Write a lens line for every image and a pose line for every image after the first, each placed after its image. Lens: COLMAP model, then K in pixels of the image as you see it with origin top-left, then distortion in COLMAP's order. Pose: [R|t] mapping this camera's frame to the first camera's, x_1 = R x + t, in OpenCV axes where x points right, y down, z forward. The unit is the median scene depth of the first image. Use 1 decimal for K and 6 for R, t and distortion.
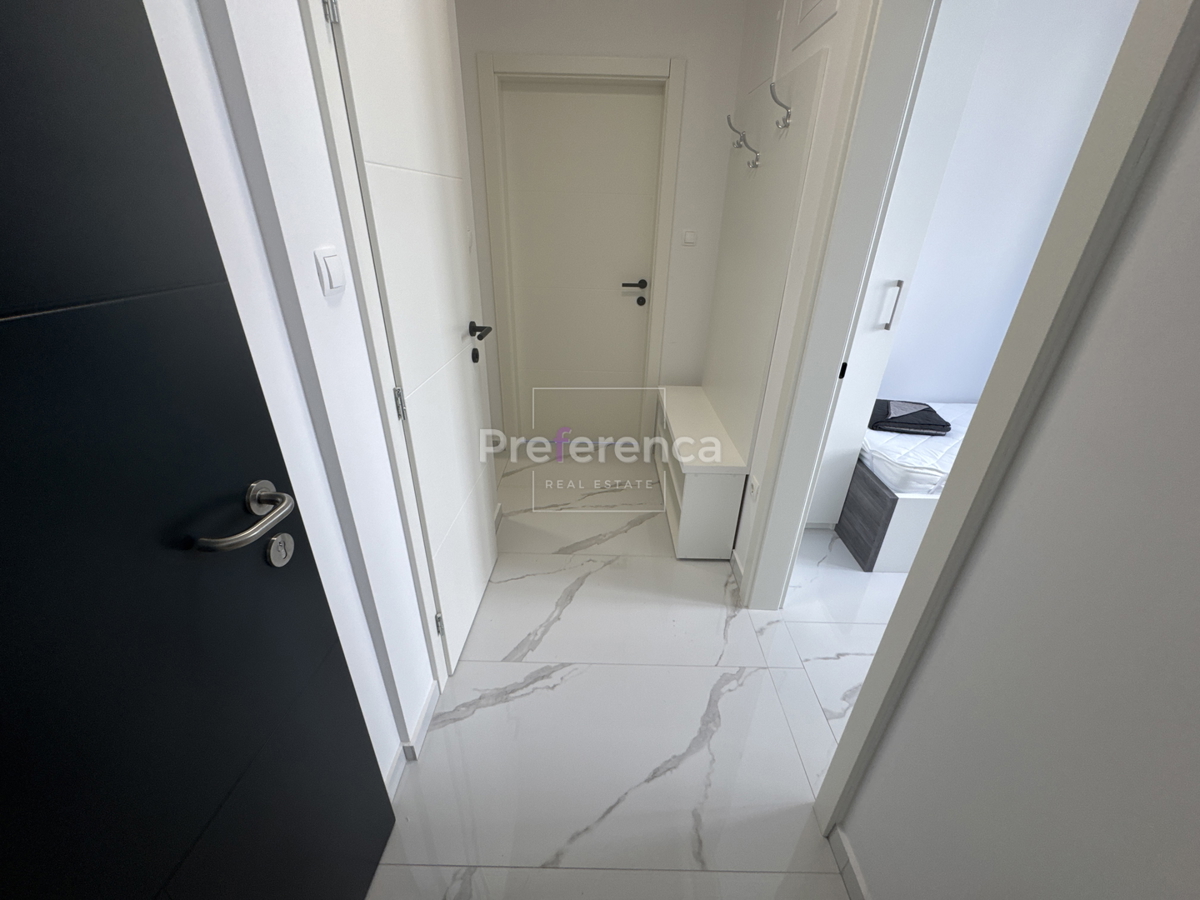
lens RADIAL K [[478.2, 0, 600.6], [0, 478.2, 449.5], [0, 0, 1]] dist [-0.003688, 0.000712]
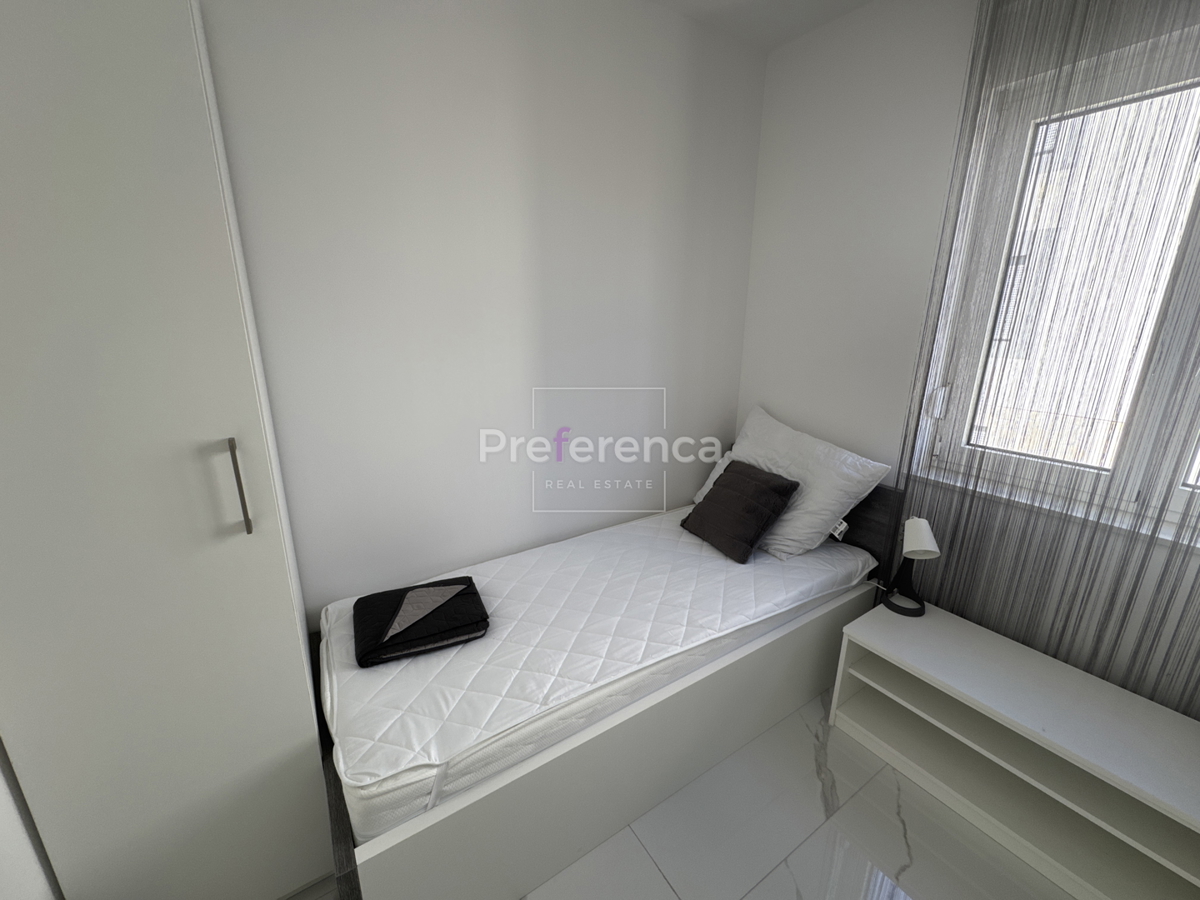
lens RADIAL K [[478.2, 0, 599.0], [0, 478.2, 446.2], [0, 0, 1]] dist [-0.003688, 0.000712]
pose [[0.835835, -0.160689, 0.524937, 0.554842], [0.259134, 0.958456, -0.119213, -0.155505], [-0.483973, 0.235671, 0.842751, 0.330774]]
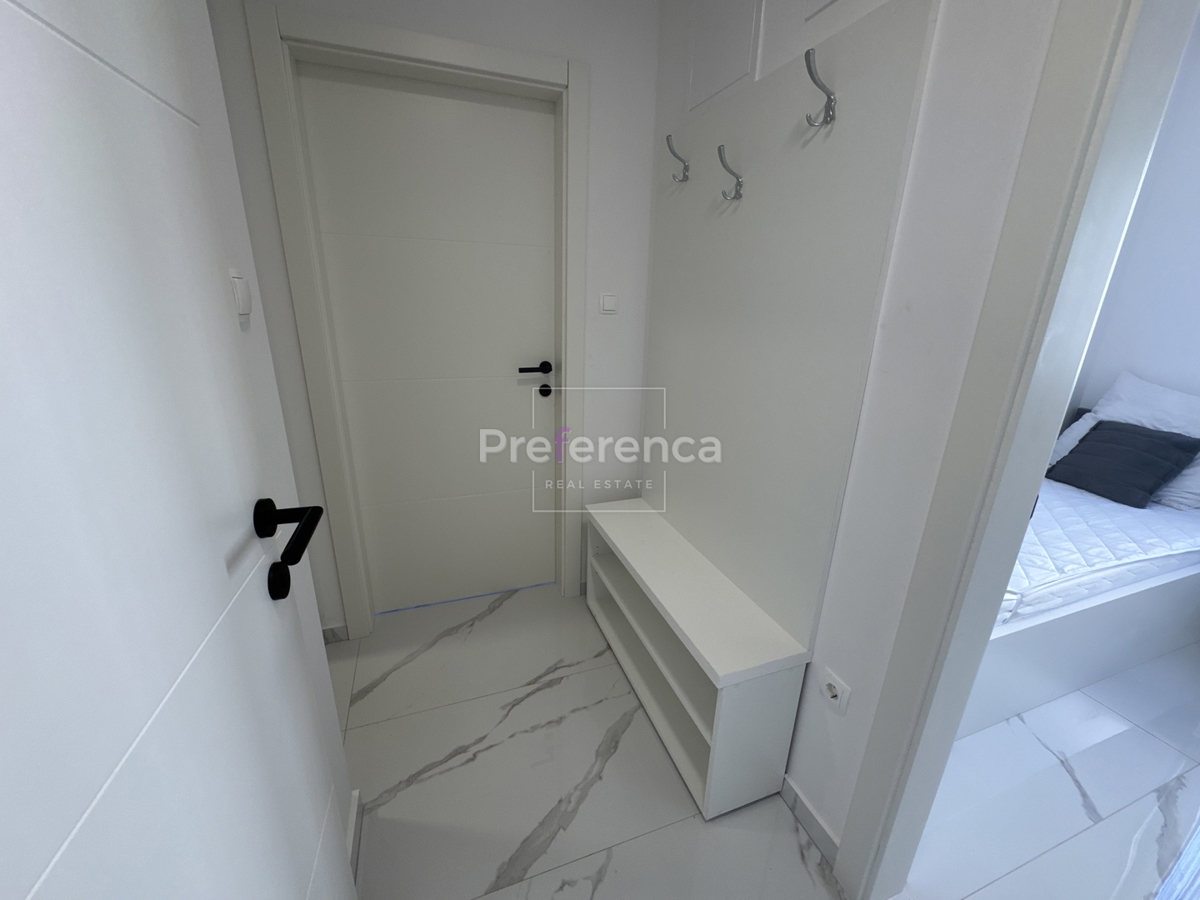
lens RADIAL K [[478.2, 0, 599.3], [0, 478.2, 448.0], [0, 0, 1]] dist [-0.003688, 0.000712]
pose [[0.939400, -0.108928, 0.325057, -0.097833], [0.154917, 0.980727, -0.119057, -0.160267], [-0.305823, 0.162200, 0.938170, 0.398860]]
